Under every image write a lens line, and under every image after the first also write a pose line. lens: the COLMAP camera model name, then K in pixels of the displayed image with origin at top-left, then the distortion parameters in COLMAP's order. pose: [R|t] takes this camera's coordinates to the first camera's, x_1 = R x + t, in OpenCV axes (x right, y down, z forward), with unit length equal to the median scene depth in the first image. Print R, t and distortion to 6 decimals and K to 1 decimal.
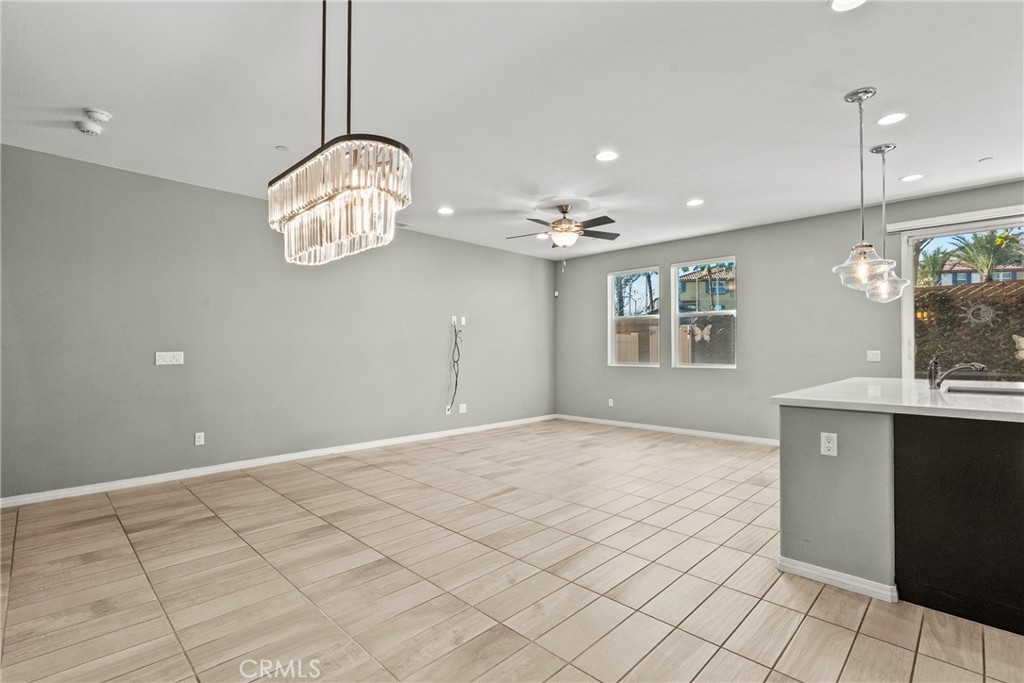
lens RADIAL K [[469.3, 0, 504.8], [0, 469.3, 347.4], [0, 0, 1]] dist [-0.005464, 0.002764]
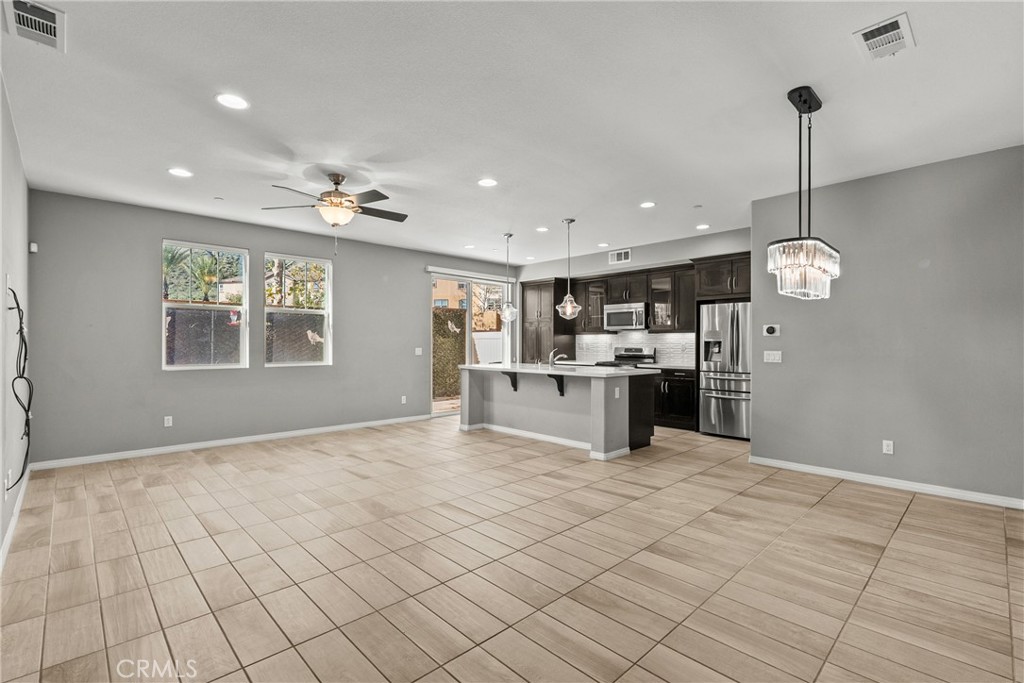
lens RADIAL K [[469.3, 0, 508.5], [0, 469.3, 342.6], [0, 0, 1]] dist [-0.005464, 0.002764]
pose [[0.021875, 0.005588, 0.999745, -1.087118], [-0.007820, 0.999955, -0.005418, -0.006566], [-0.999730, -0.007700, 0.021917, 1.063754]]
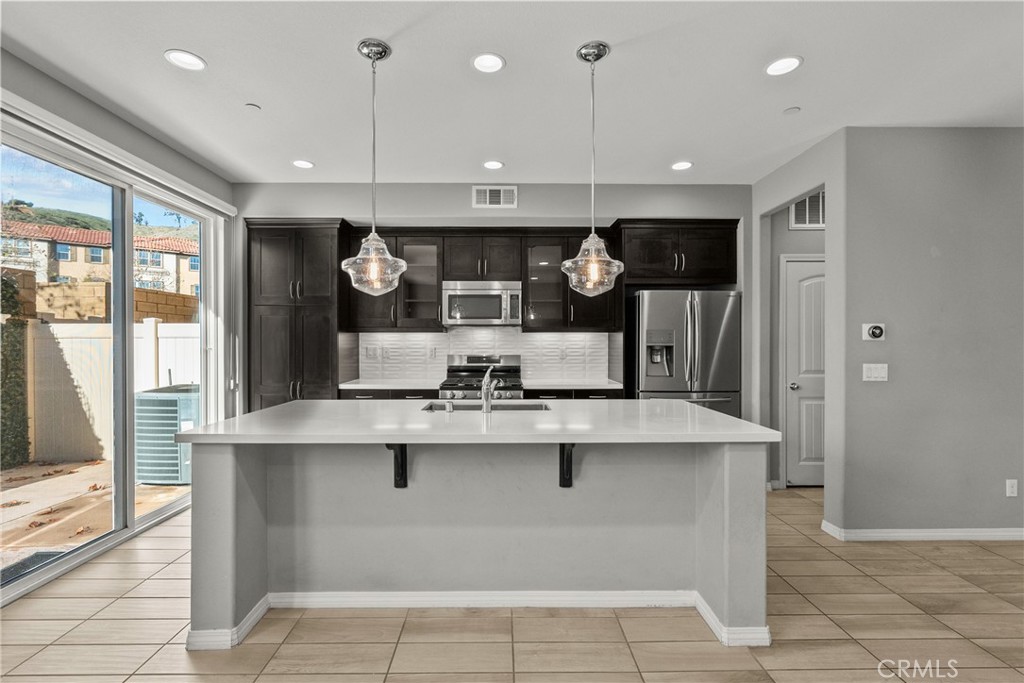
lens RADIAL K [[469.3, 0, 509.8], [0, 469.3, 341.7], [0, 0, 1]] dist [-0.005464, 0.002764]
pose [[-0.718968, 0.003048, 0.695037, 0.269121], [-0.002696, 0.999971, -0.007173, -0.031012], [-0.695038, -0.007031, -0.718939, 1.477458]]
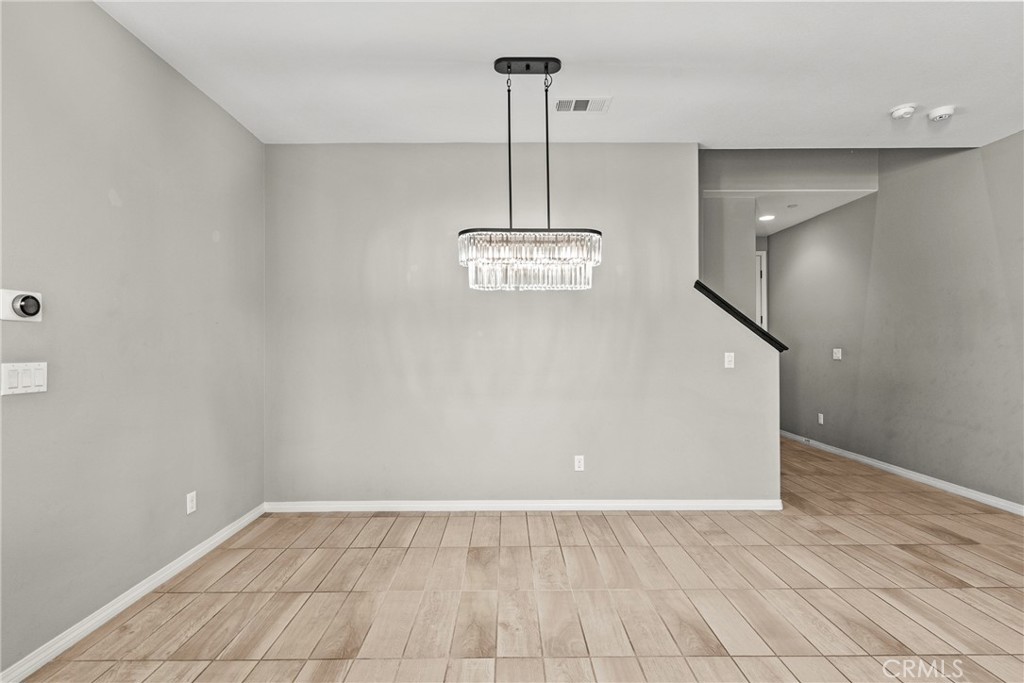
lens RADIAL K [[469.3, 0, 509.0], [0, 469.3, 343.4], [0, 0, 1]] dist [-0.005464, 0.002764]
pose [[-0.704693, 0.000876, -0.709512, 0.386714], [0.008548, 0.999937, -0.007255, -0.008148], [0.709461, -0.011178, -0.704656, 1.045782]]
